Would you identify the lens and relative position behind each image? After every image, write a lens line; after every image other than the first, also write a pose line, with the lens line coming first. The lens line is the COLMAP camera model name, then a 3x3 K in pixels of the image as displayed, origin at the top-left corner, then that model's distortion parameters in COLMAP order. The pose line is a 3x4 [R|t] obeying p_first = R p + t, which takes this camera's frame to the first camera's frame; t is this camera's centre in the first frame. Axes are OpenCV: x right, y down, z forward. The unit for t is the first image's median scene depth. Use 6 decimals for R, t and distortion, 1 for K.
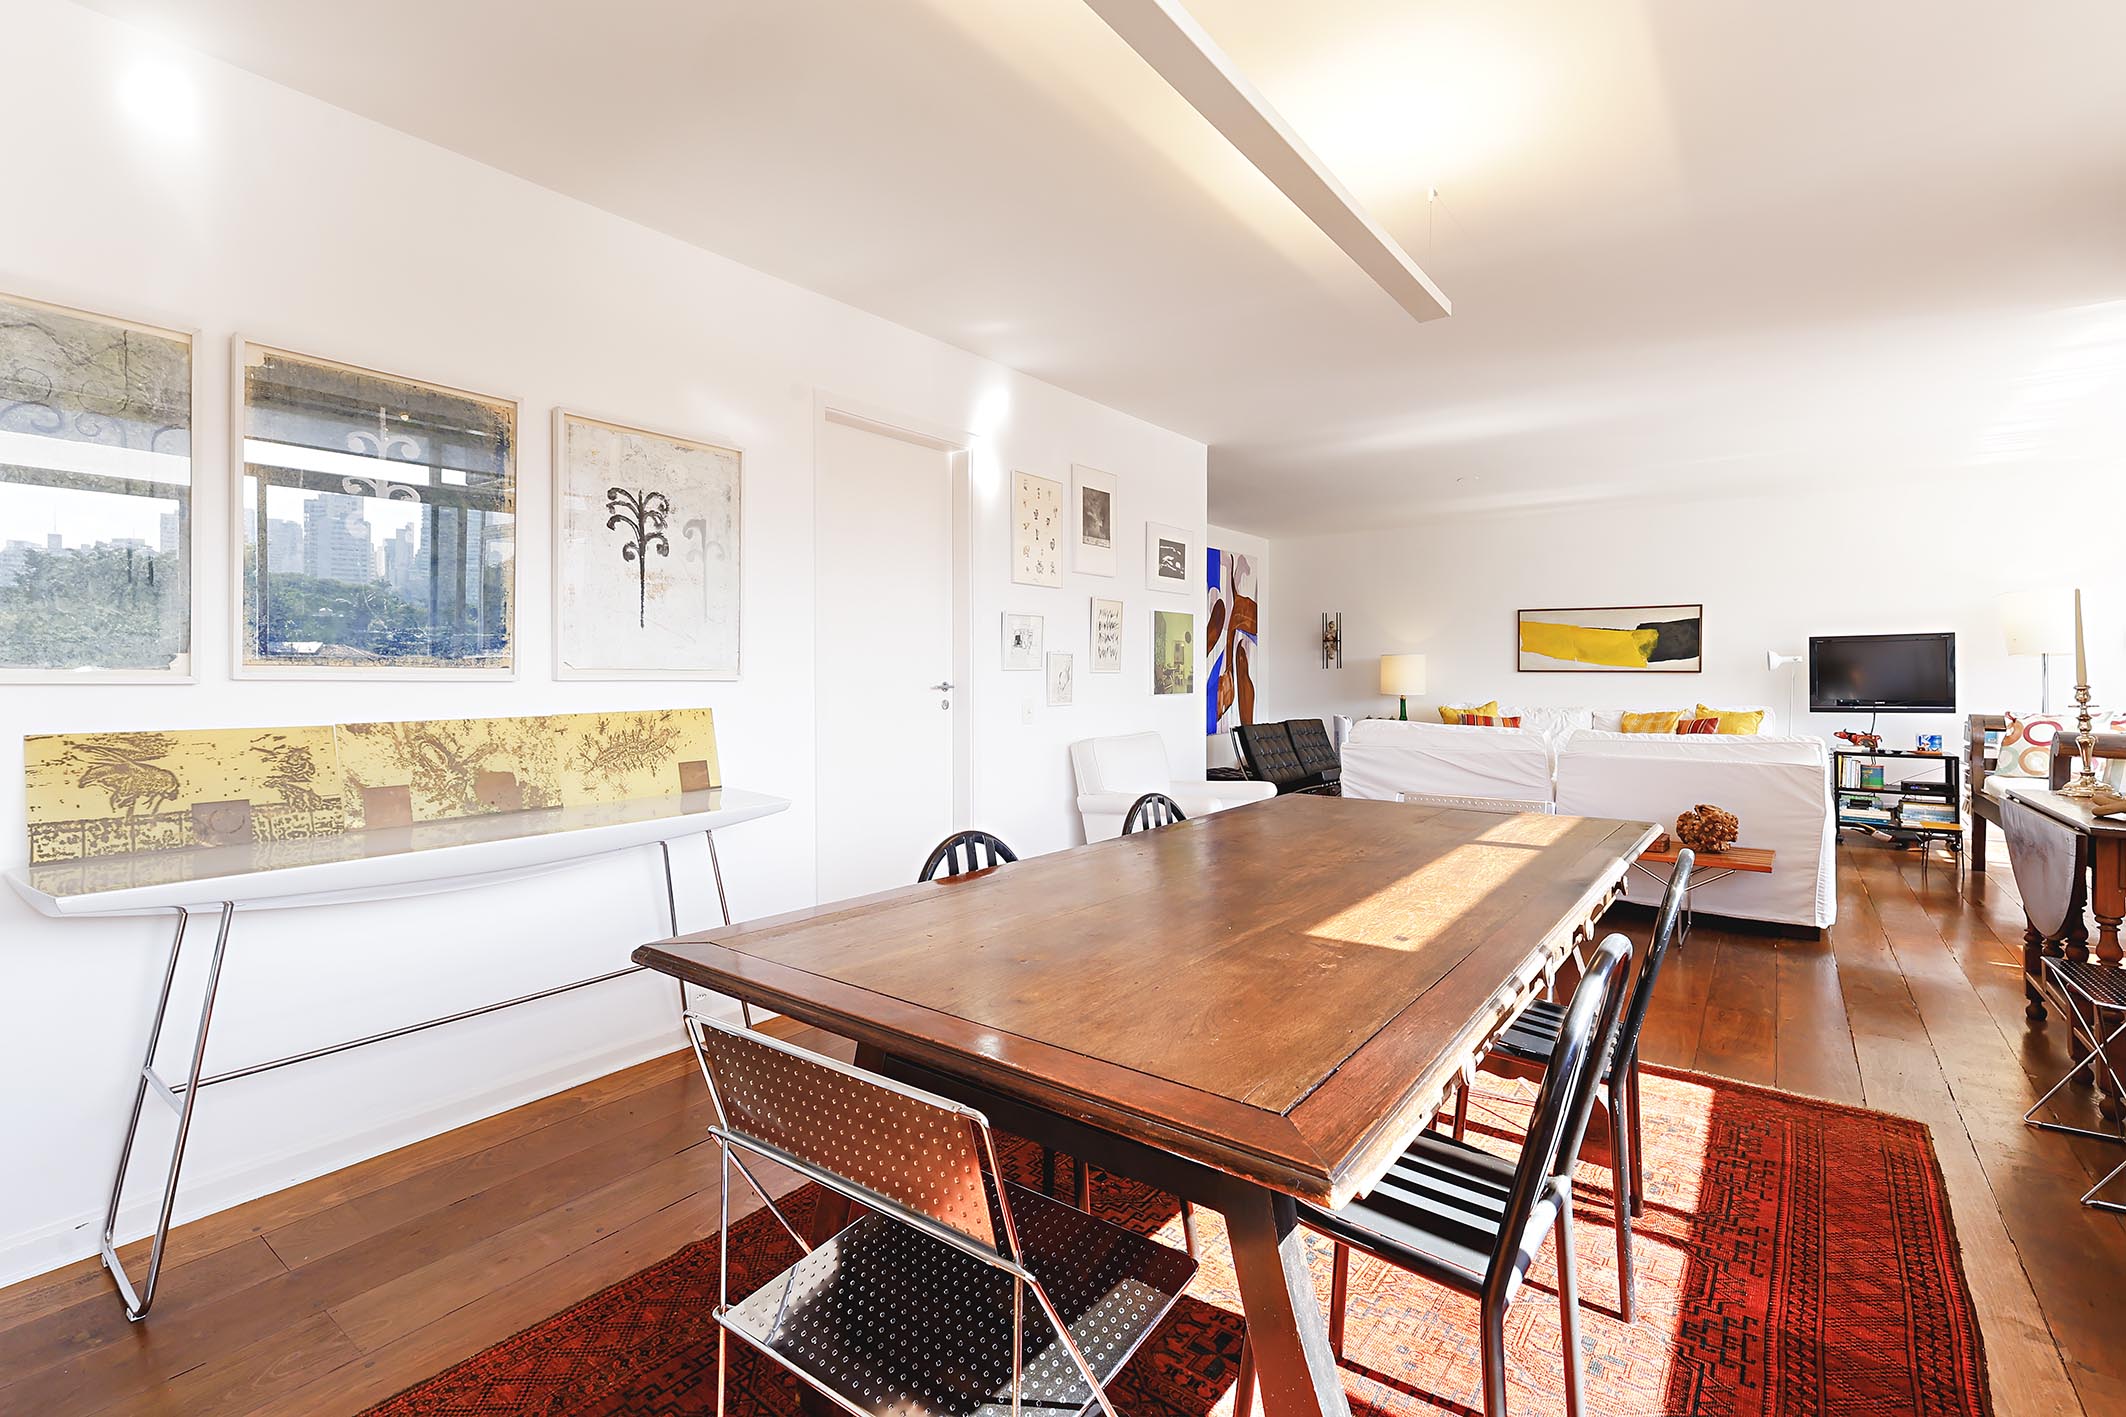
lens RADIAL K [[979.6, 0, 974.5], [0, 979.6, 697.3], [0, 0, 1]] dist [0.002433, -0.001035]
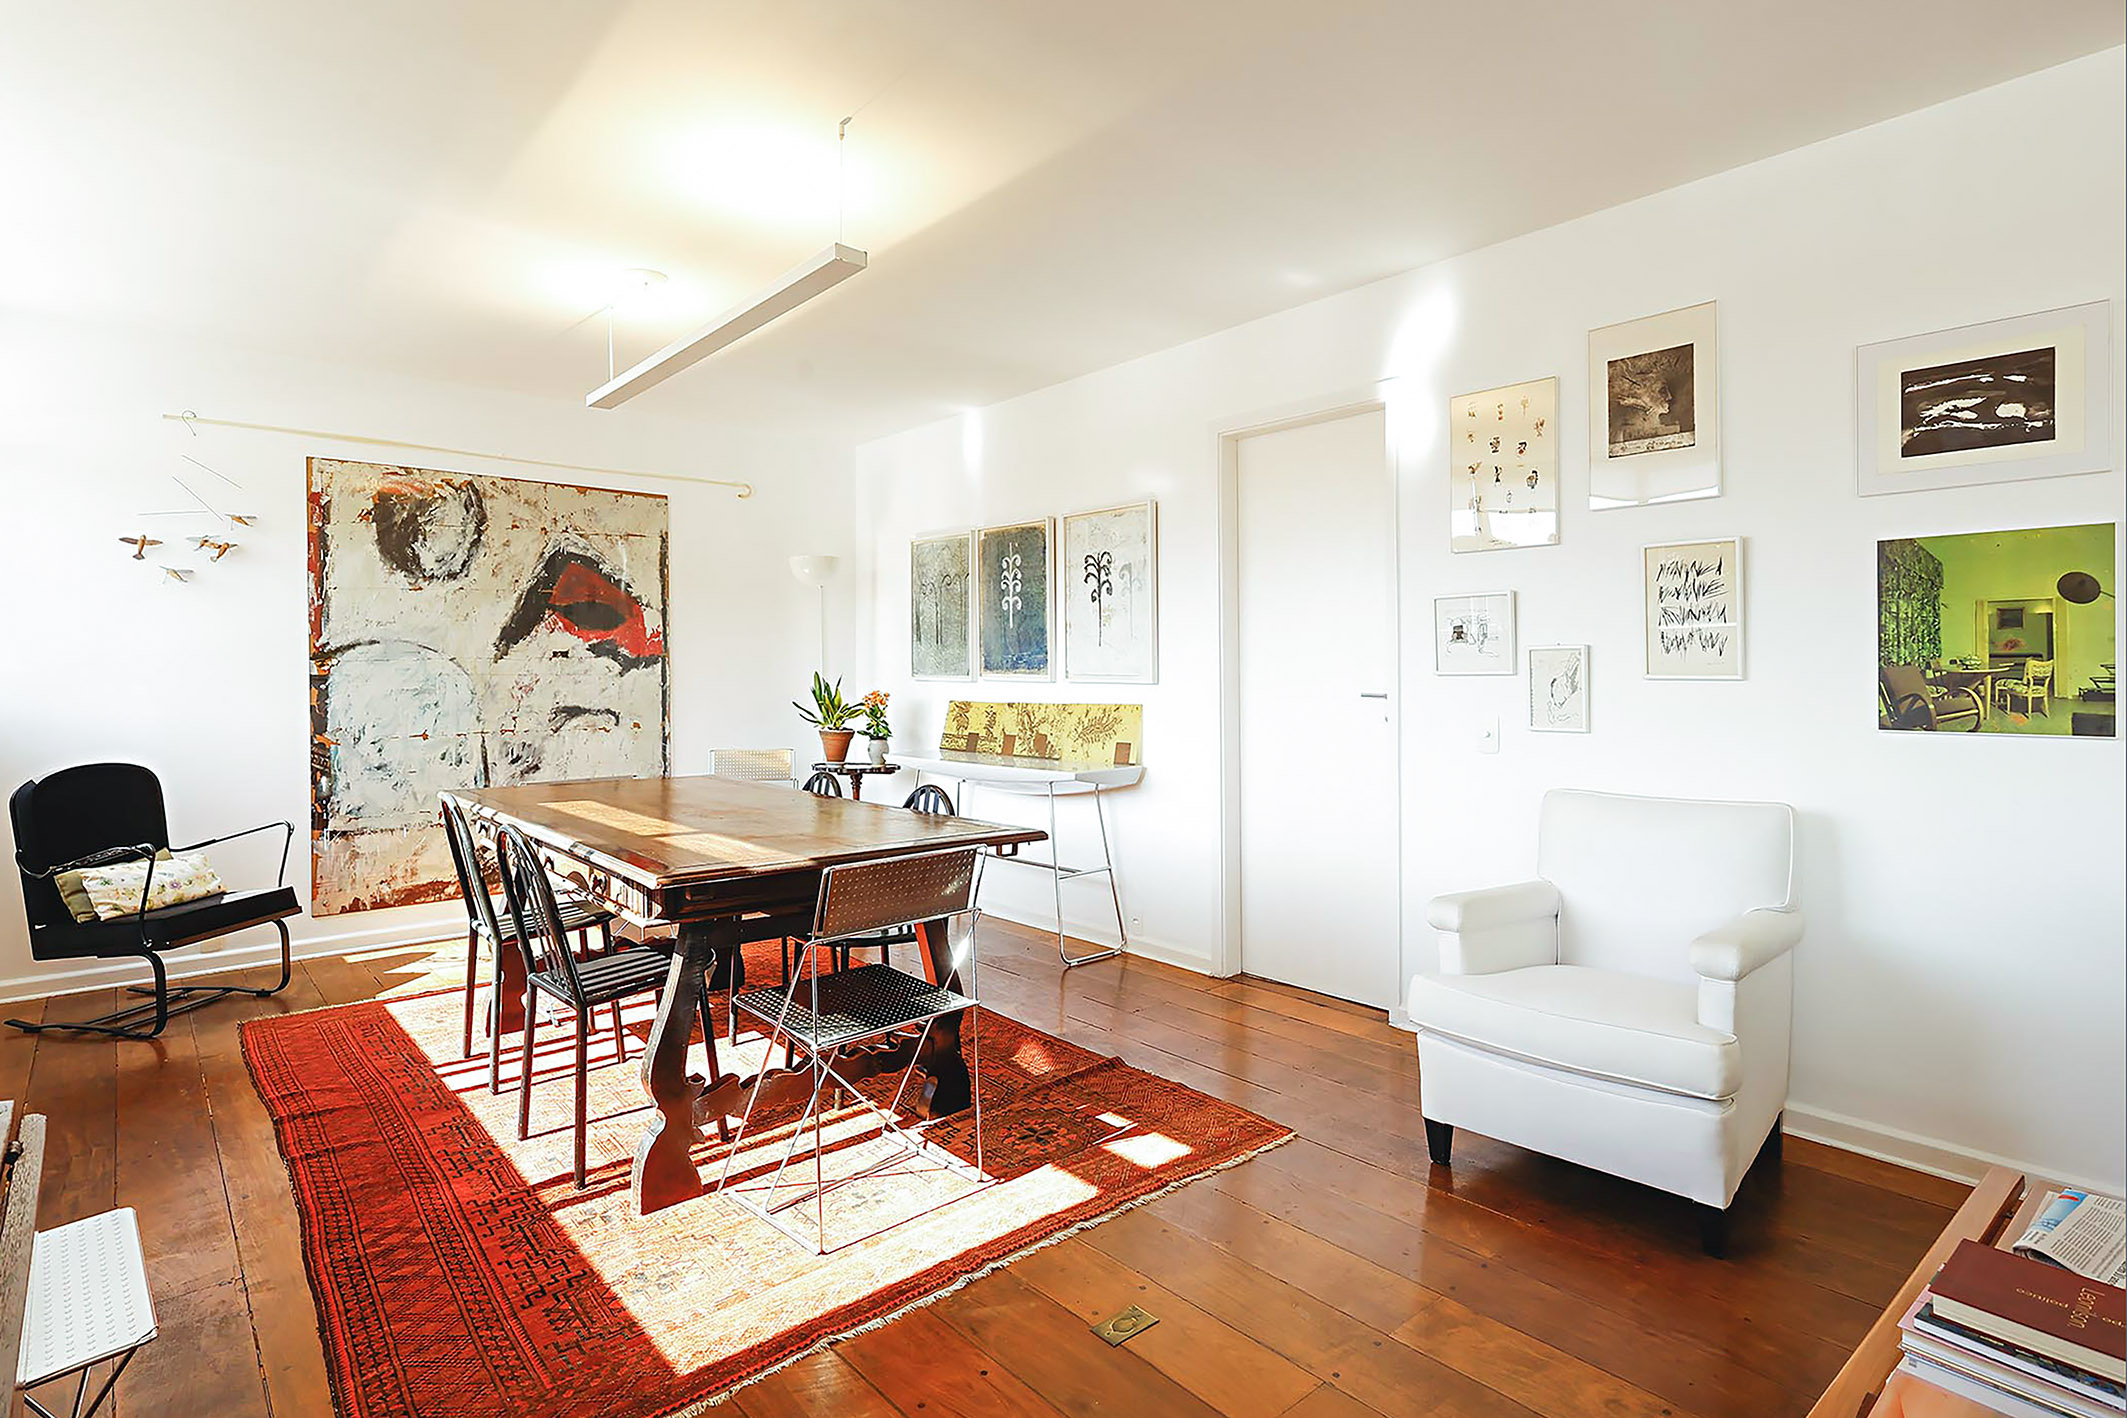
lens RADIAL K [[1031.2, 0, 1047.3], [0, 1031.2, 697.0], [0, 0, 1]] dist [0.001355, -0.000144]
pose [[-0.171616, 0.023558, -0.984882, 1.166559], [-0.022425, 0.999362, 0.027812, -0.036088], [0.984909, 0.026858, -0.170978, 1.163407]]
